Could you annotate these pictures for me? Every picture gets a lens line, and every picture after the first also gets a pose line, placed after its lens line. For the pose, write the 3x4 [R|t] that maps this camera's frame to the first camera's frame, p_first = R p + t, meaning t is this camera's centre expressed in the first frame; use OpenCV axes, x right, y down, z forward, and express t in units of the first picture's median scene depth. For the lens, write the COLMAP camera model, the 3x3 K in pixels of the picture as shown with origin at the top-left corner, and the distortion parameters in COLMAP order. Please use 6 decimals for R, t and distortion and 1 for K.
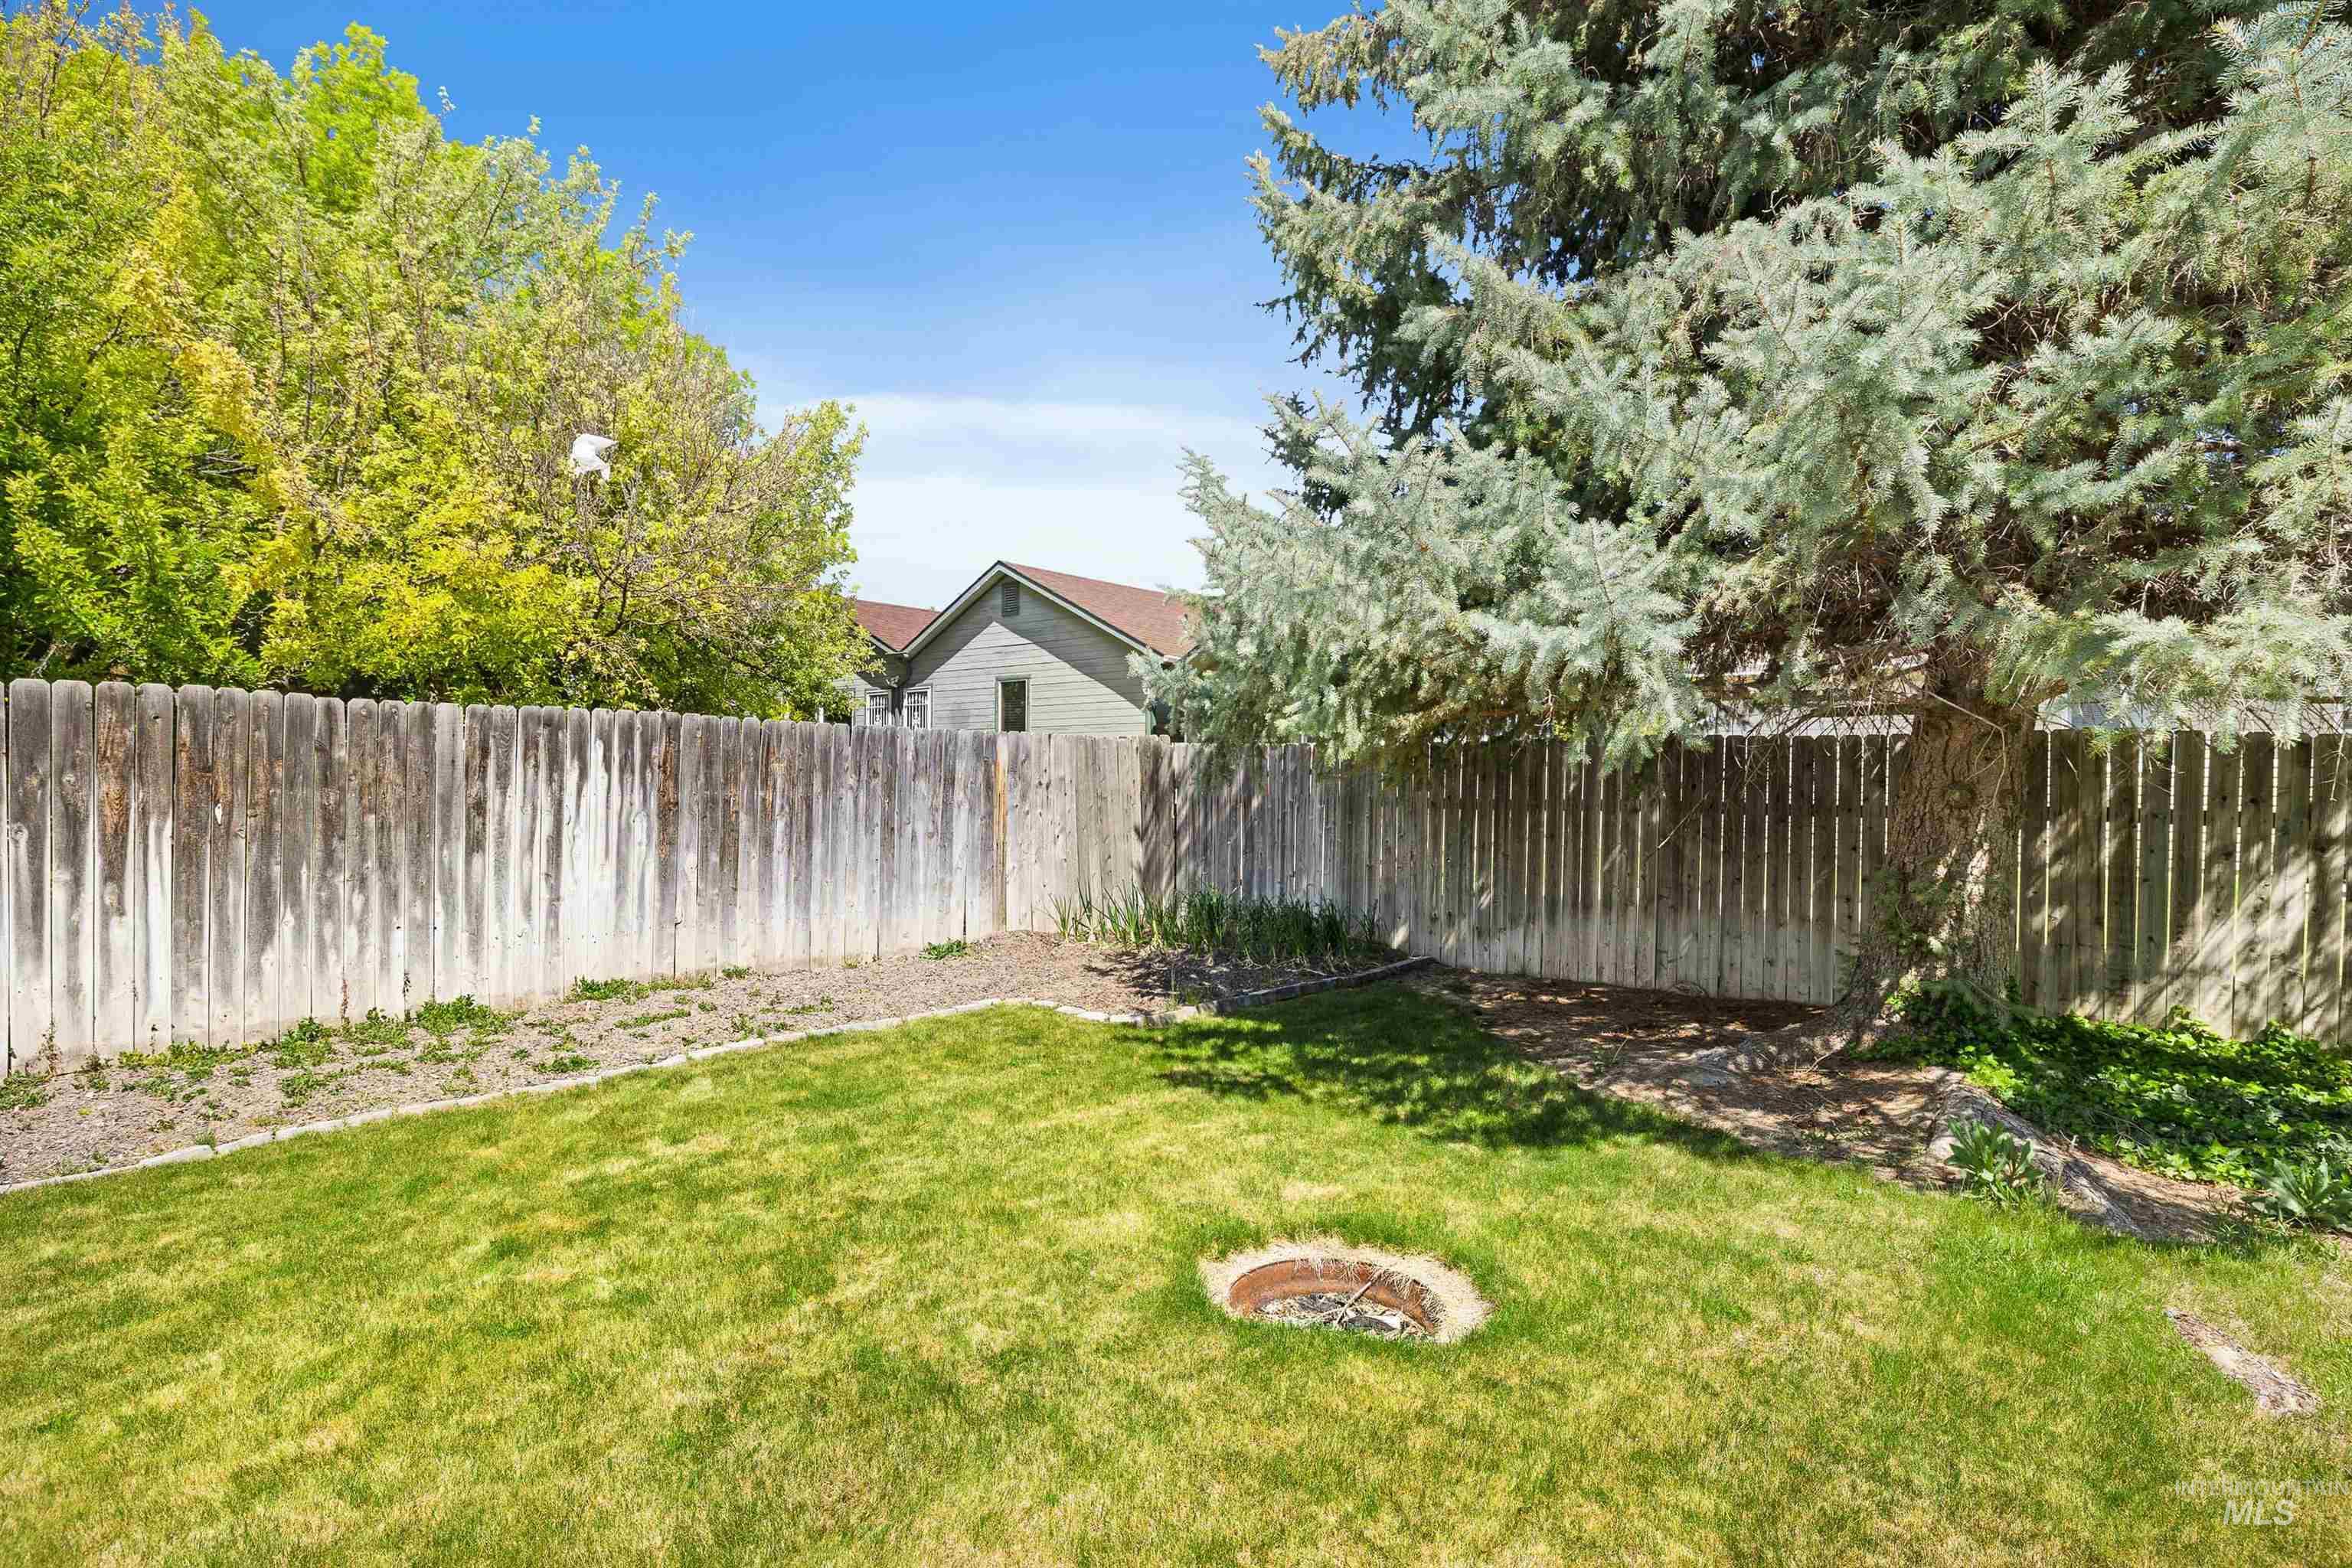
lens RADIAL K [[1162.9, 0, 1177.0], [0, 1162.9, 786.4], [0, 0, 1]] dist [-0.004471, -0.000592]
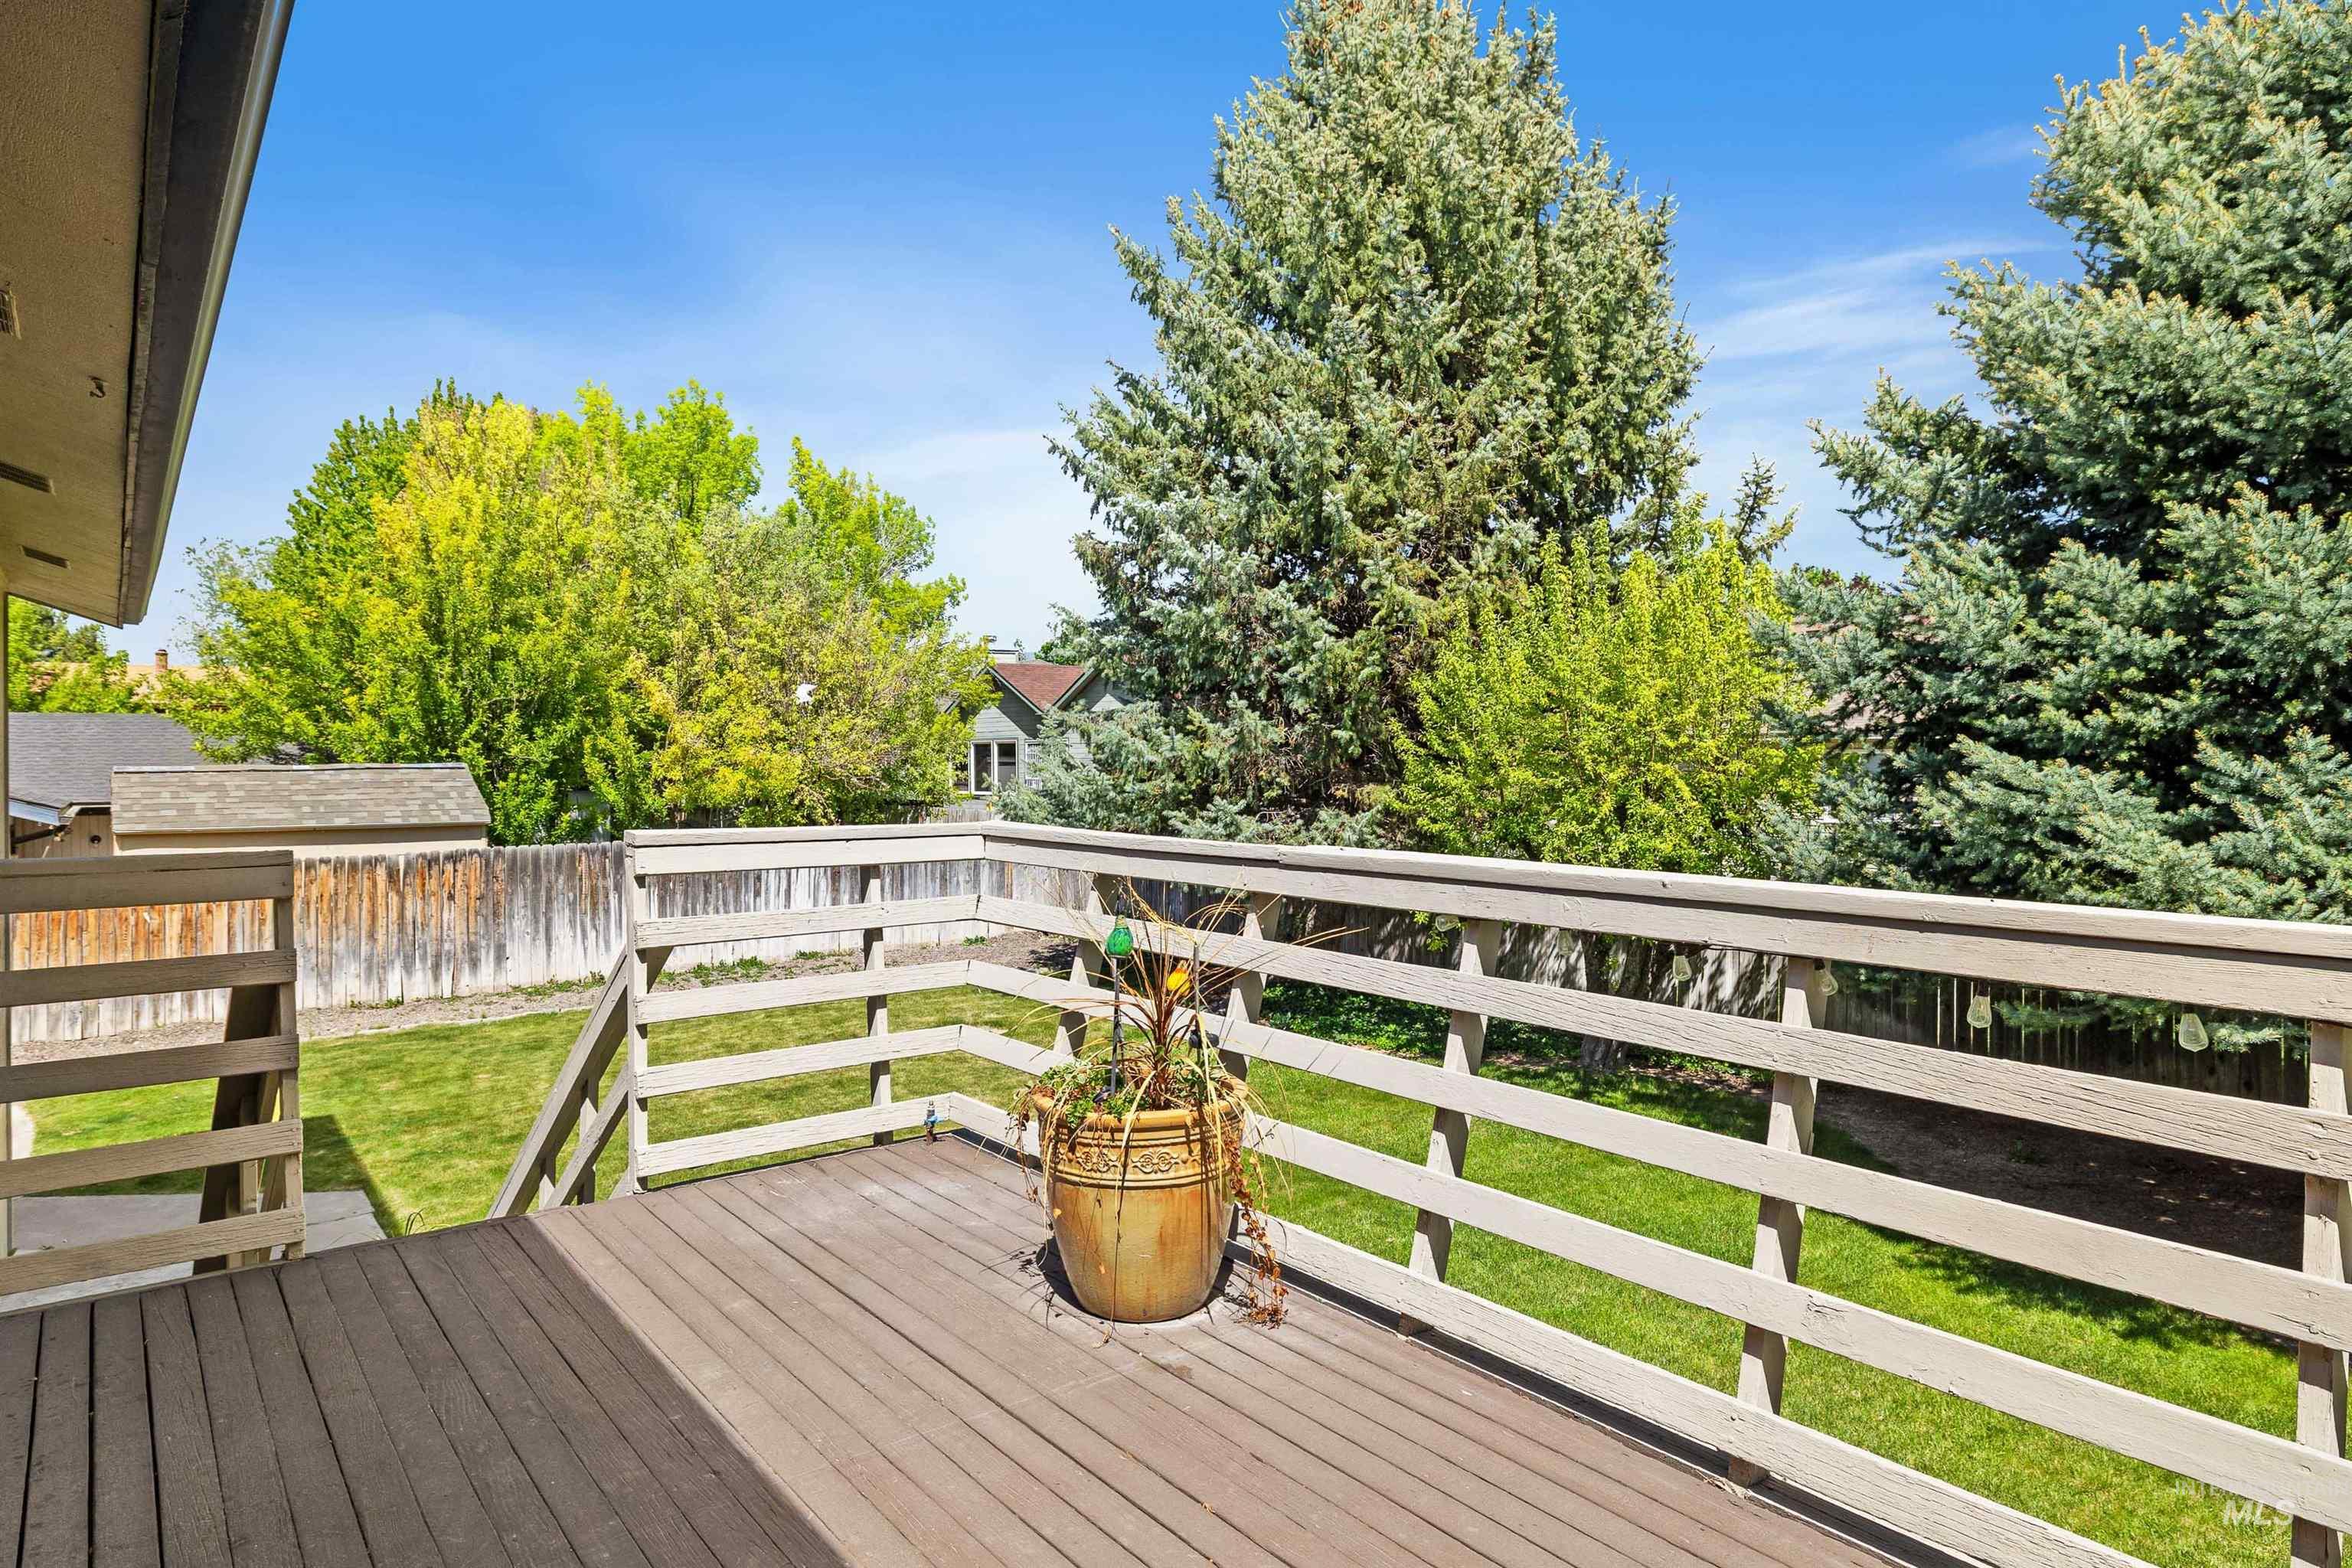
lens RADIAL K [[1367.7, 0, 1178.1], [0, 1367.7, 738.5], [0, 0, 1]] dist [-0.016030, -0.000646]
pose [[0.970861, -0.022818, -0.238553, 0.762350], [0.019892, 0.999695, -0.014668, -0.175085], [0.238814, 0.009495, 0.971019, -1.271476]]
